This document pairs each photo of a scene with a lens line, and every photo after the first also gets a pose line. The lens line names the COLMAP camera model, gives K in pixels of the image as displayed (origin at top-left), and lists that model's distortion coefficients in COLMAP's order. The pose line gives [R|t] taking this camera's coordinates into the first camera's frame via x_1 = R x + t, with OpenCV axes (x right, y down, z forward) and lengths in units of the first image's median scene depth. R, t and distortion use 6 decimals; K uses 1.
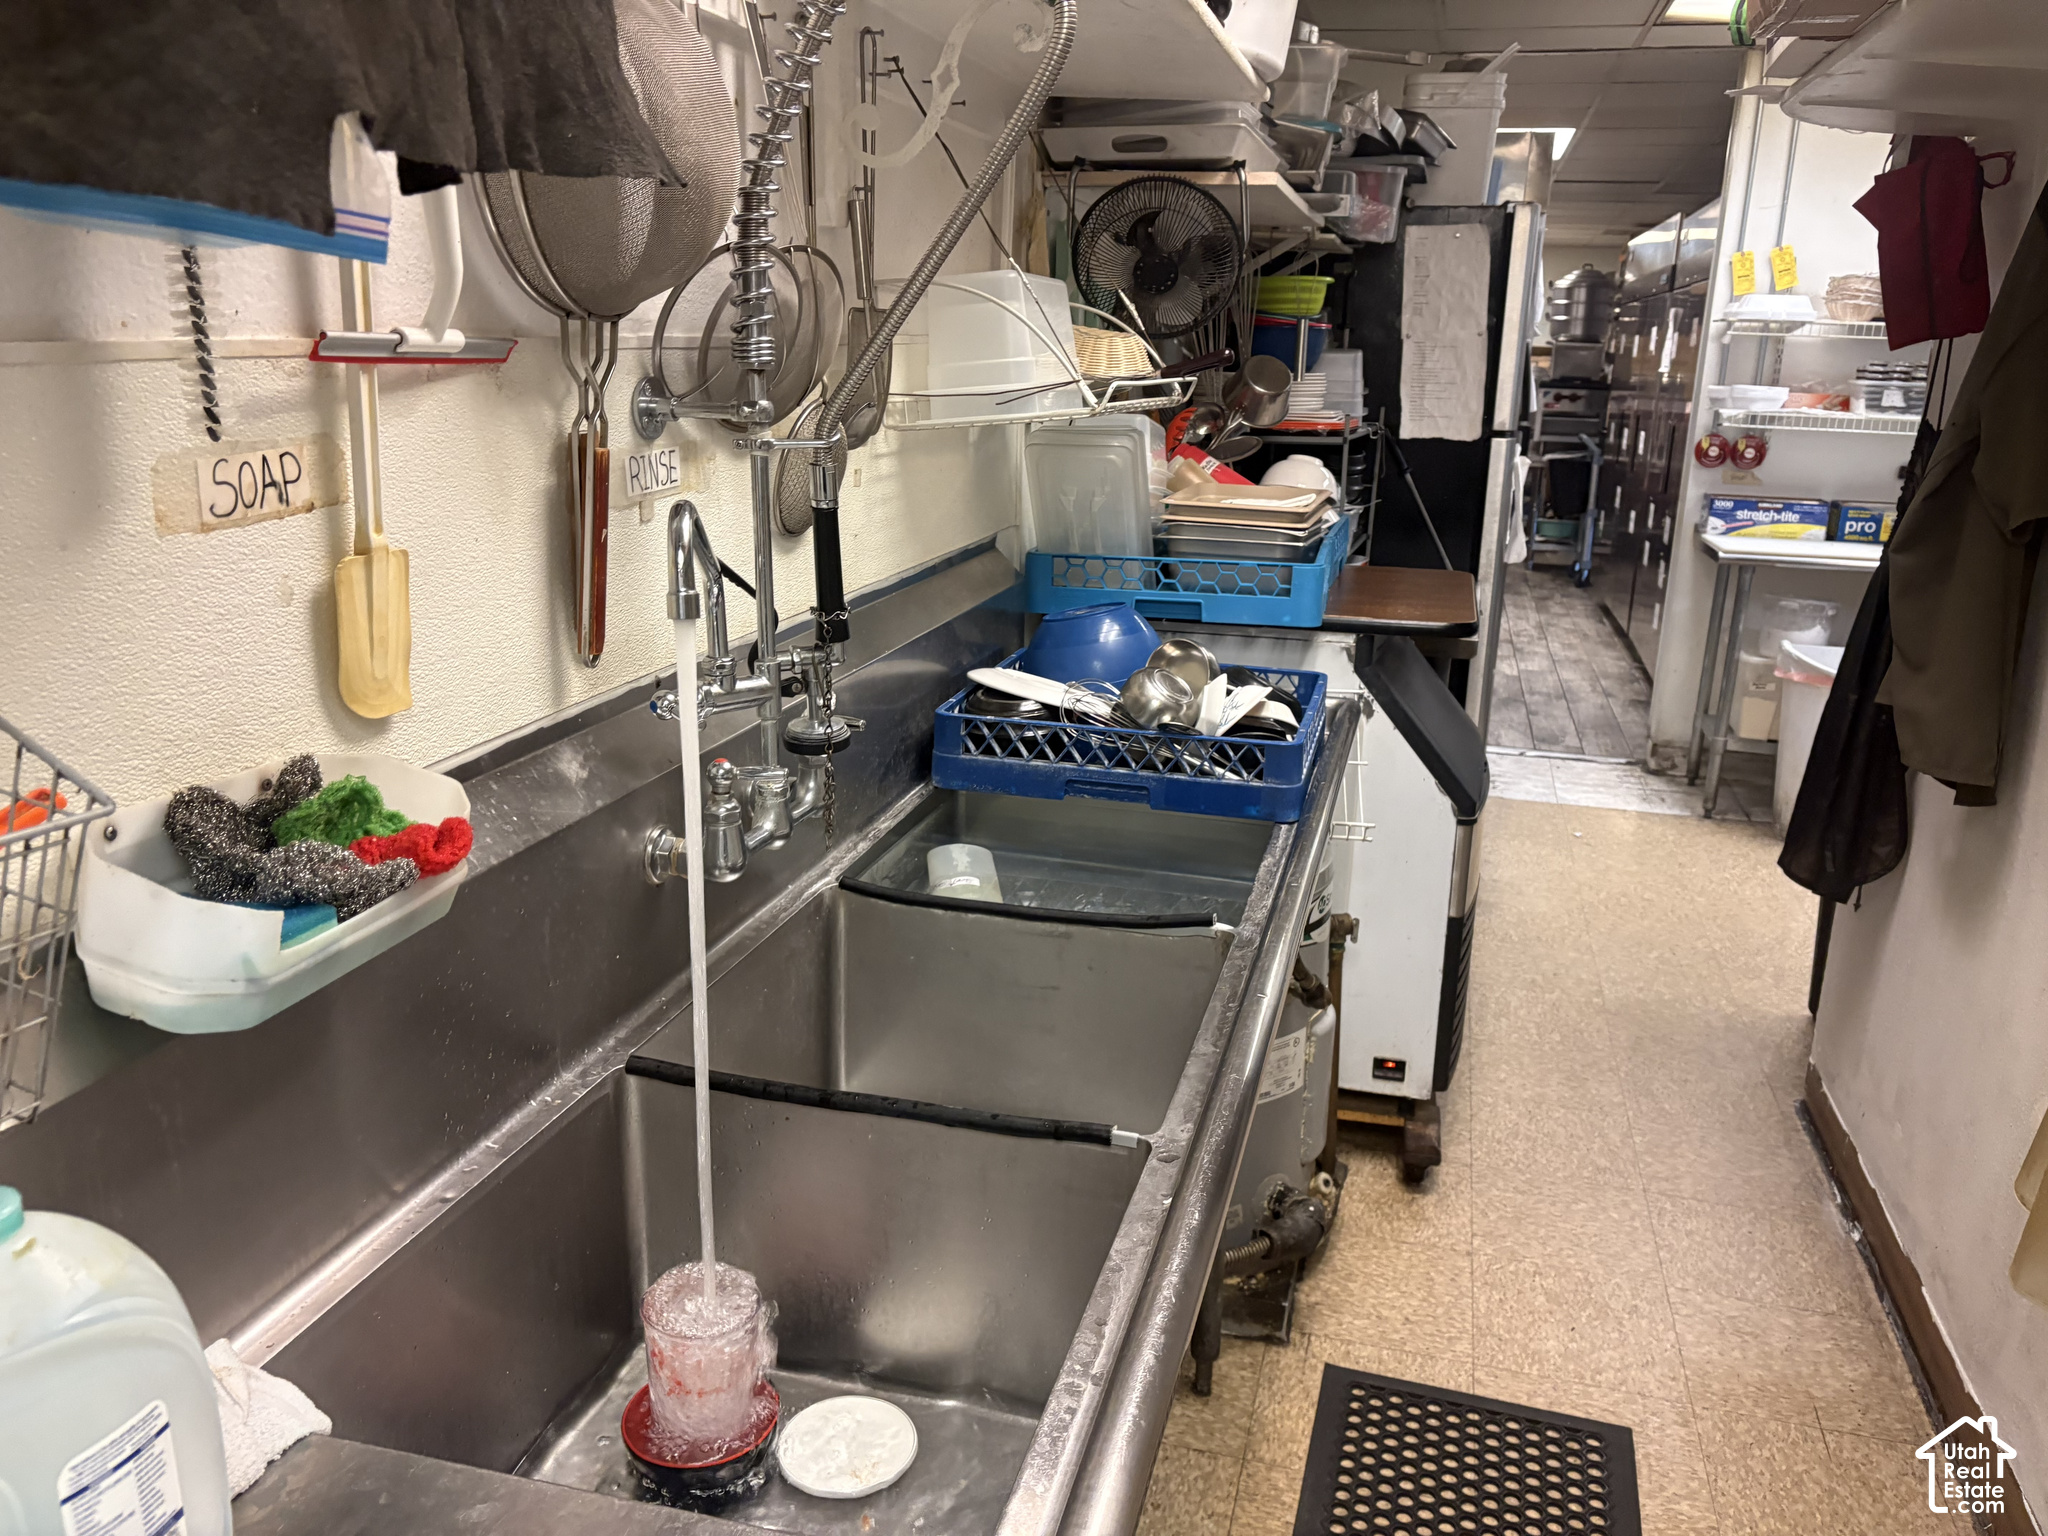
lens RADIAL K [[1567.5, 0, 1029.1], [0, 1567.5, 766.8], [0, 0, 1]] dist [0.032898, -0.027361]
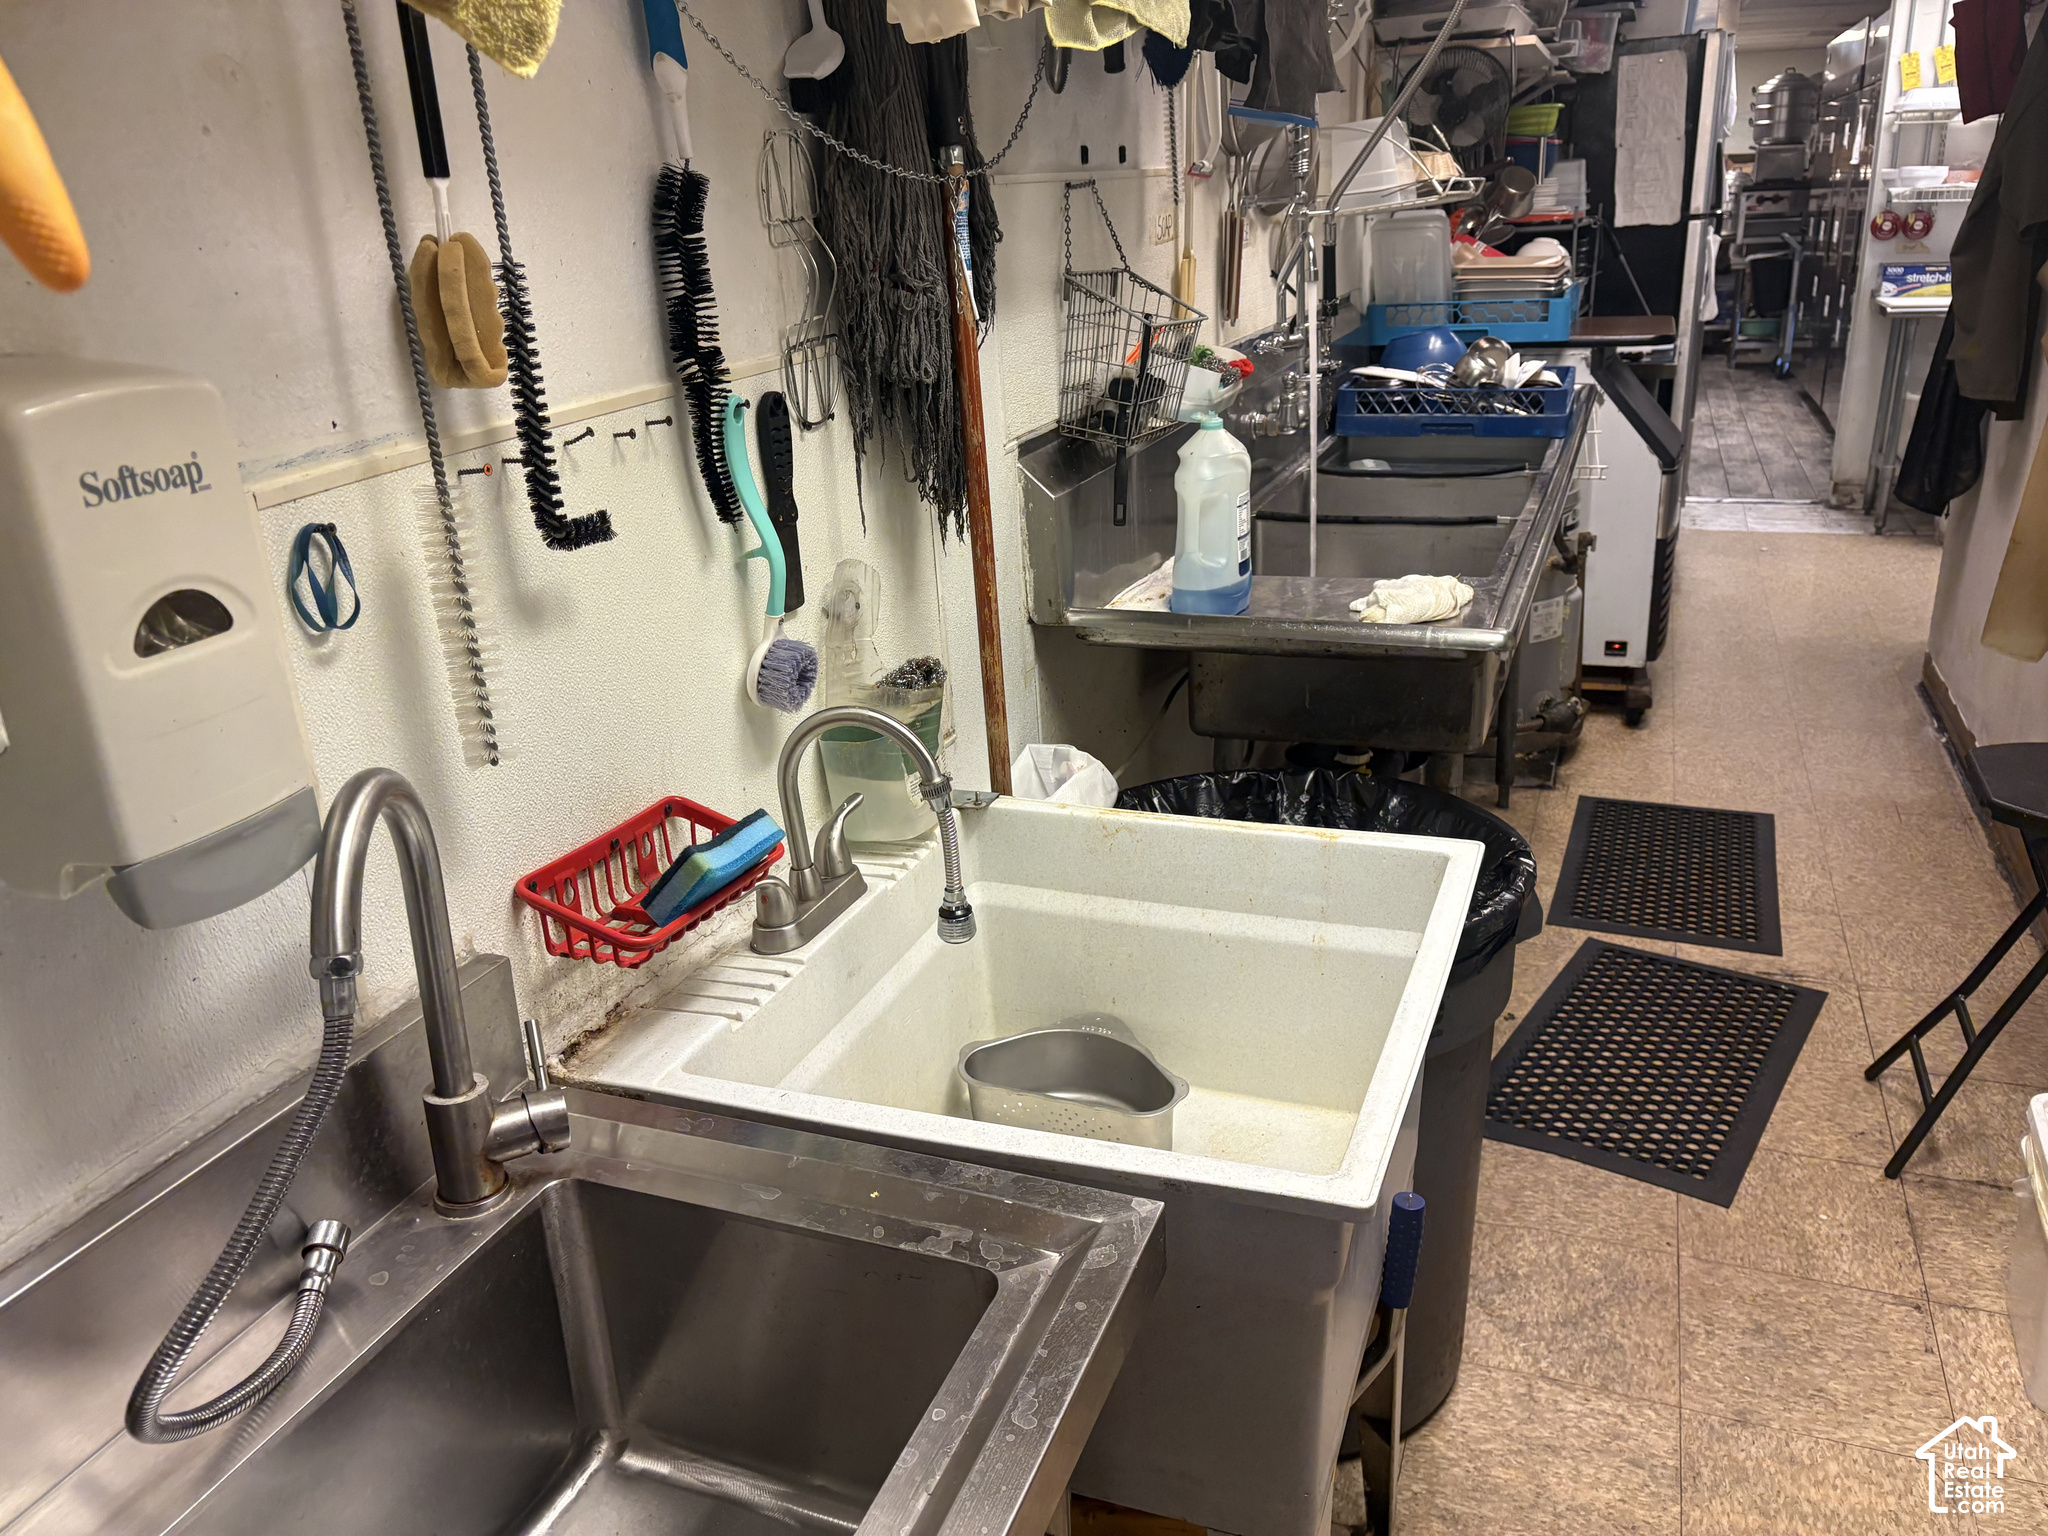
lens RADIAL K [[1567.5, 0, 1022.1], [0, 1567.5, 767.7], [0, 0, 1]] dist [0.032898, -0.027361]
pose [[0.992121, -0.030274, -0.121569, -0.111964], [0.040060, 0.996079, 0.078878, 0.121538], [0.118704, -0.083127, 0.989444, -0.409340]]
